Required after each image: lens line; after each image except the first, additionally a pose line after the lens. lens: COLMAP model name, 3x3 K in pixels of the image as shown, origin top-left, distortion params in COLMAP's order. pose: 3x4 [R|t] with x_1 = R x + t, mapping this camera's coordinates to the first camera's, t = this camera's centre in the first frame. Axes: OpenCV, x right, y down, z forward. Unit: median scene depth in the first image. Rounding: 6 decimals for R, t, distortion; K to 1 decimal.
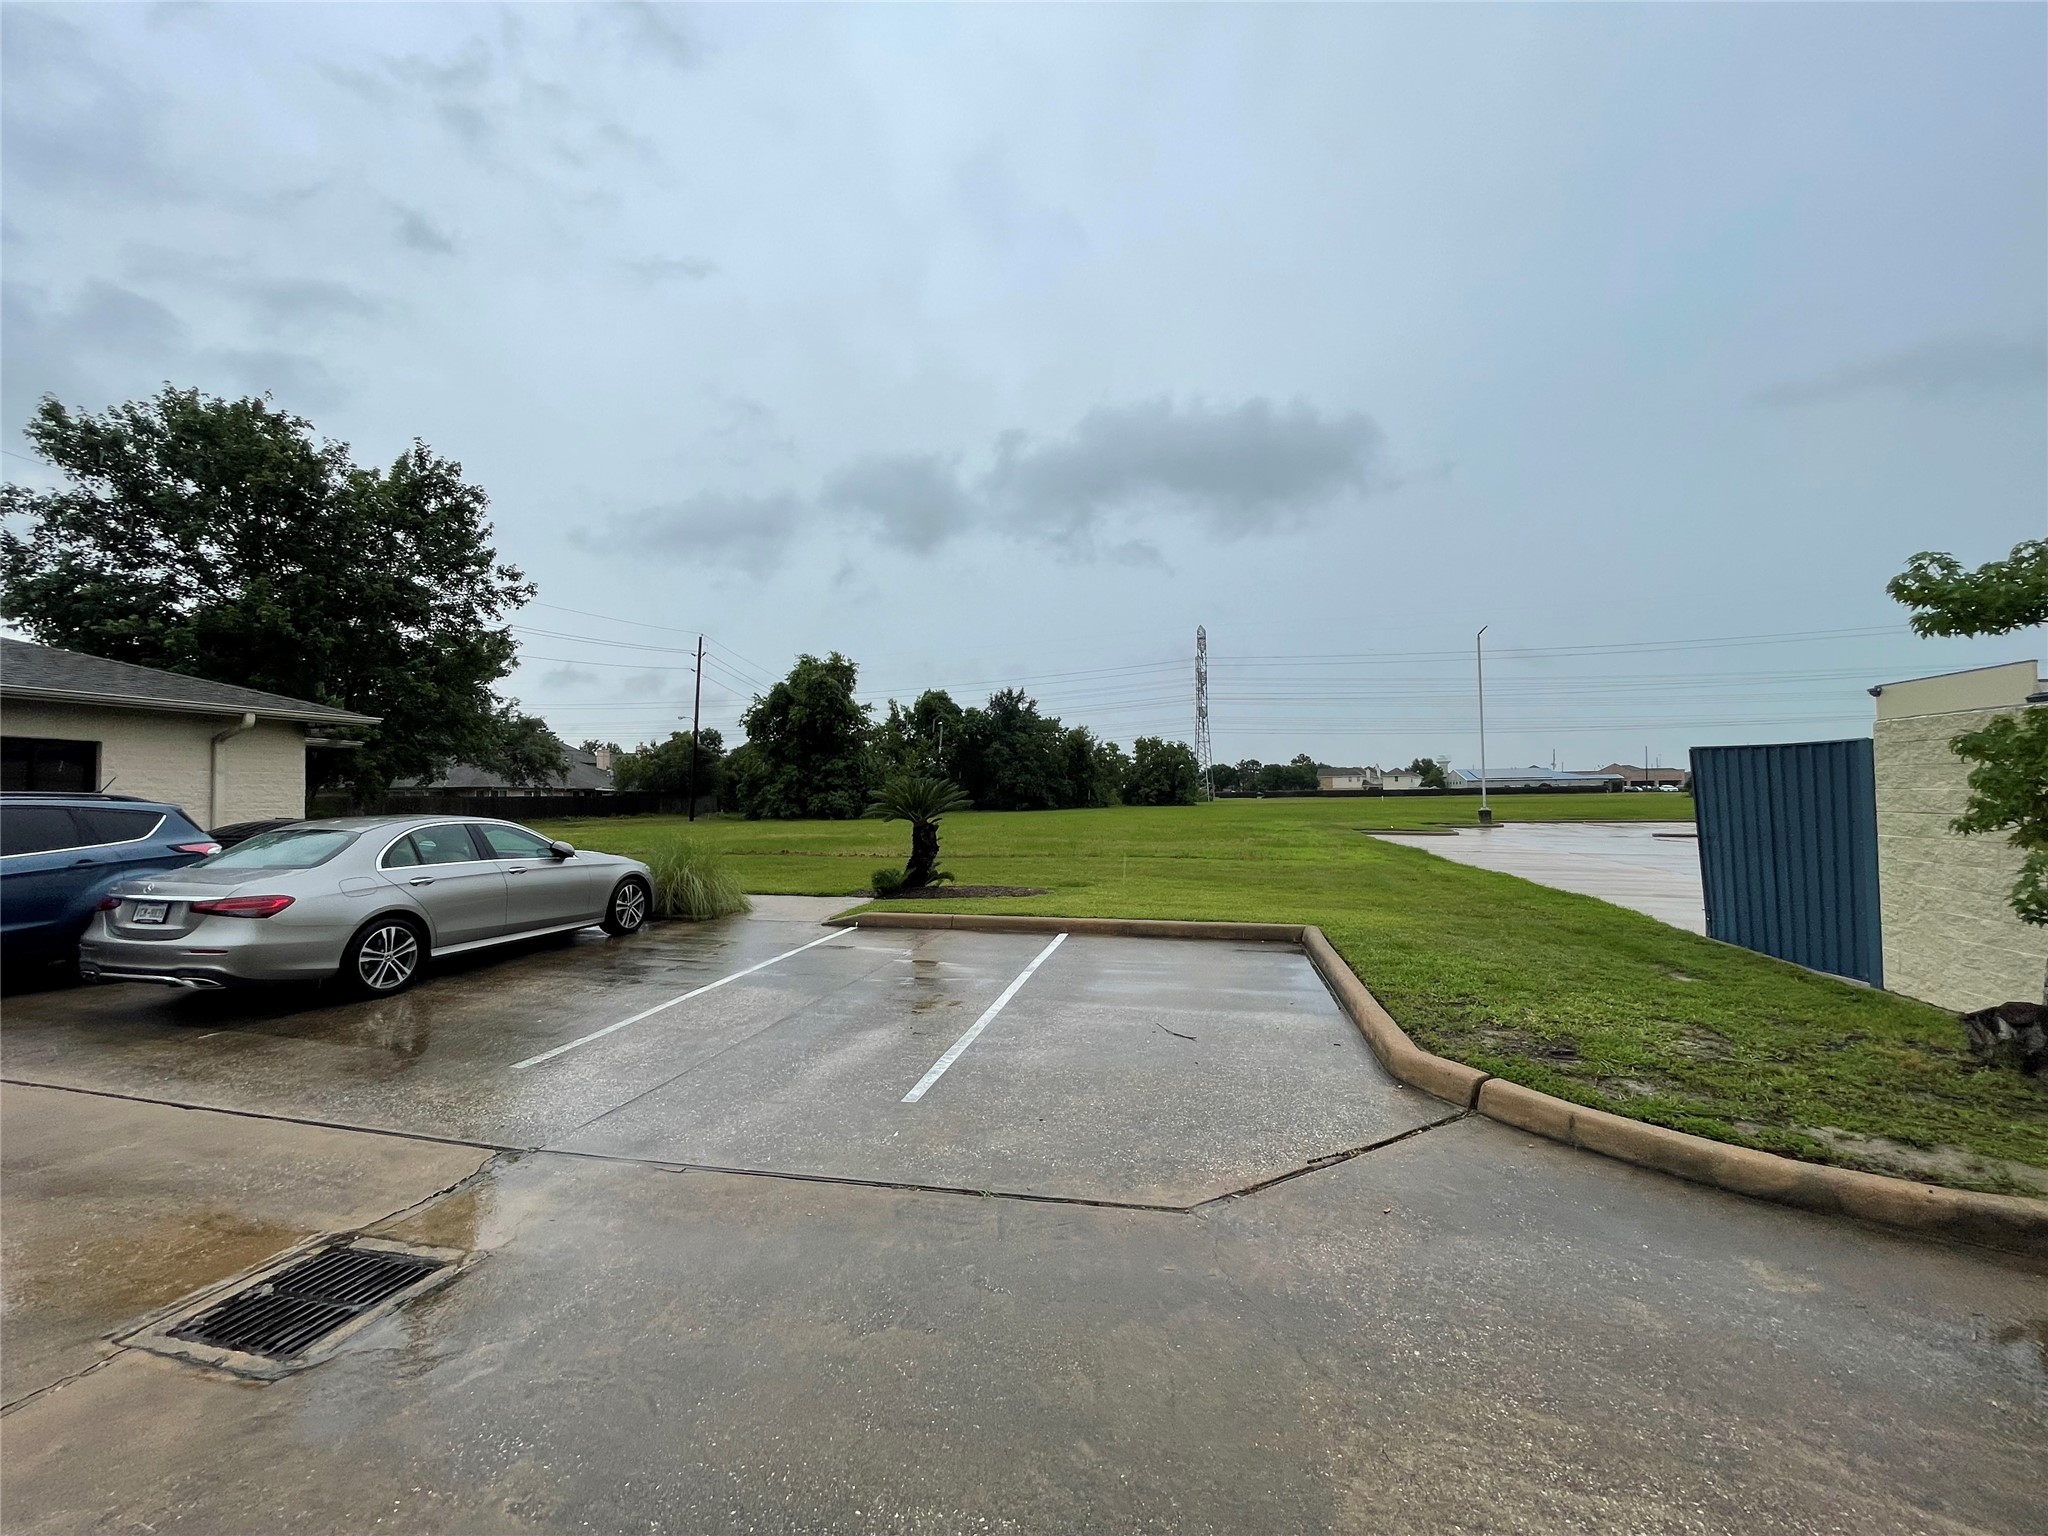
lens RADIAL K [[821.0, 0, 1021.3], [0, 821.0, 776.7], [0, 0, 1]] dist [-0.000877, -0.000088]
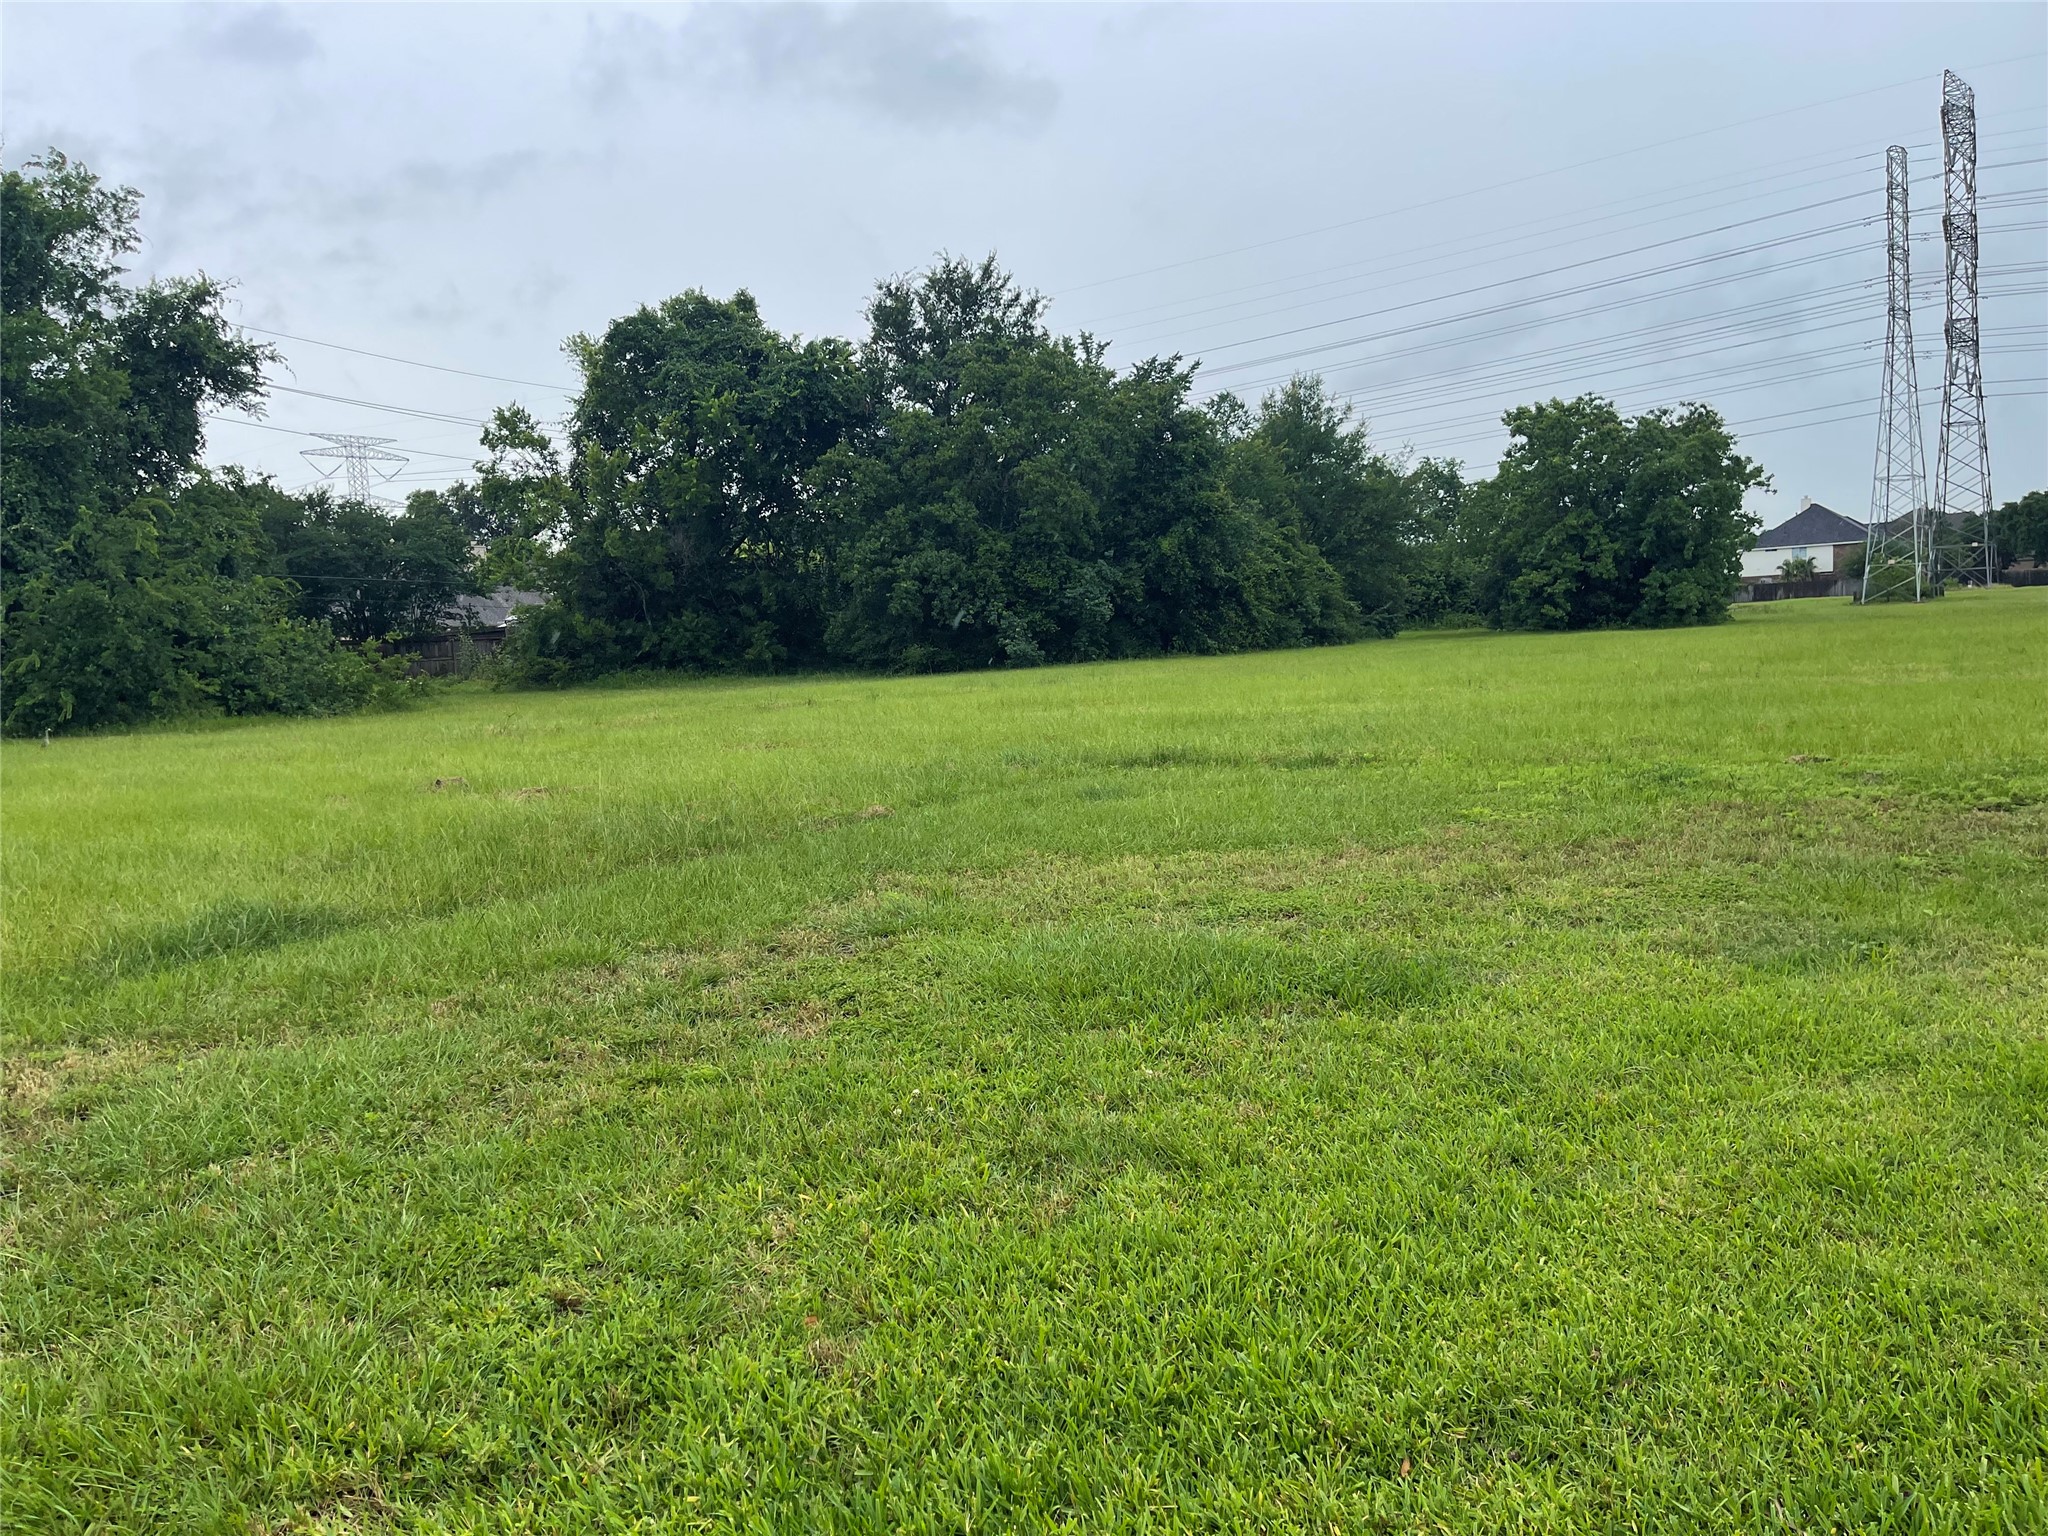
lens RADIAL K [[1498.1, 0, 1024.8], [0, 1498.1, 785.2], [0, 0, 1]] dist [0.070162, -0.106870]
pose [[0.918686, 0.004392, -0.394965, 0.253624], [0.049629, 0.990730, 0.126453, 0.015531], [0.391859, -0.135773, 0.909952, 0.526553]]
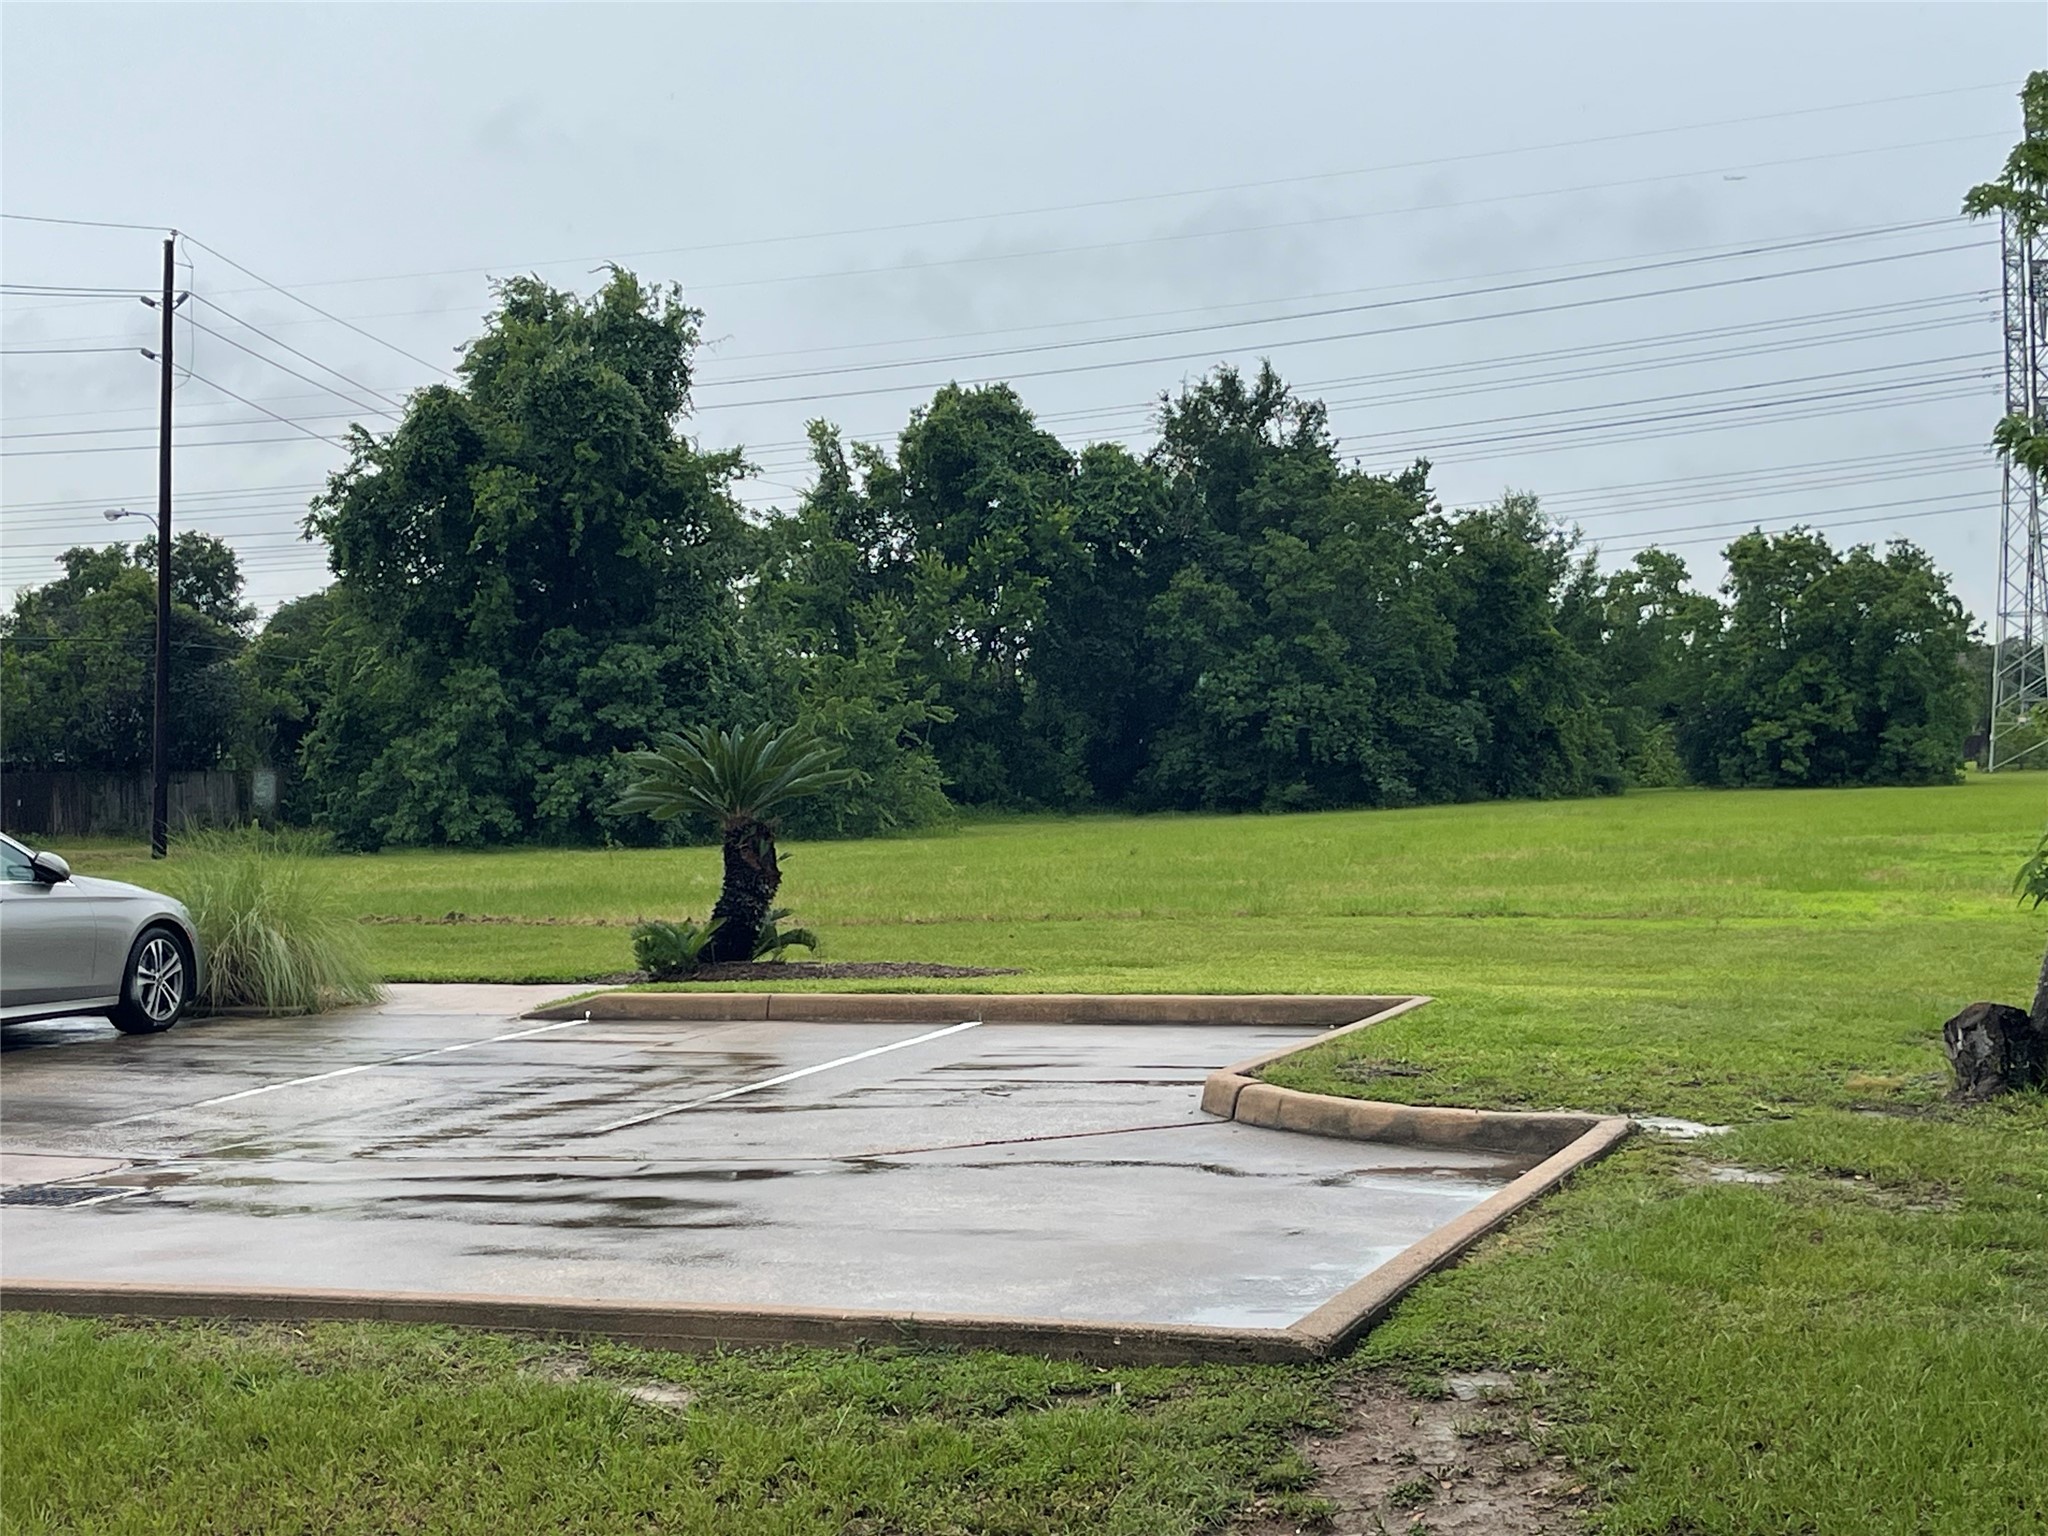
lens RADIAL K [[3216.7, 0, 990.2], [0, 3216.7, 769.8], [0, 0, 1]] dist [0.104636, 0.009278]
pose [[0.992758, -0.014875, -0.119207, 0.031894], [0.017979, 0.999526, 0.025005, -0.001916], [0.118779, -0.026967, 0.992555, -0.105339]]
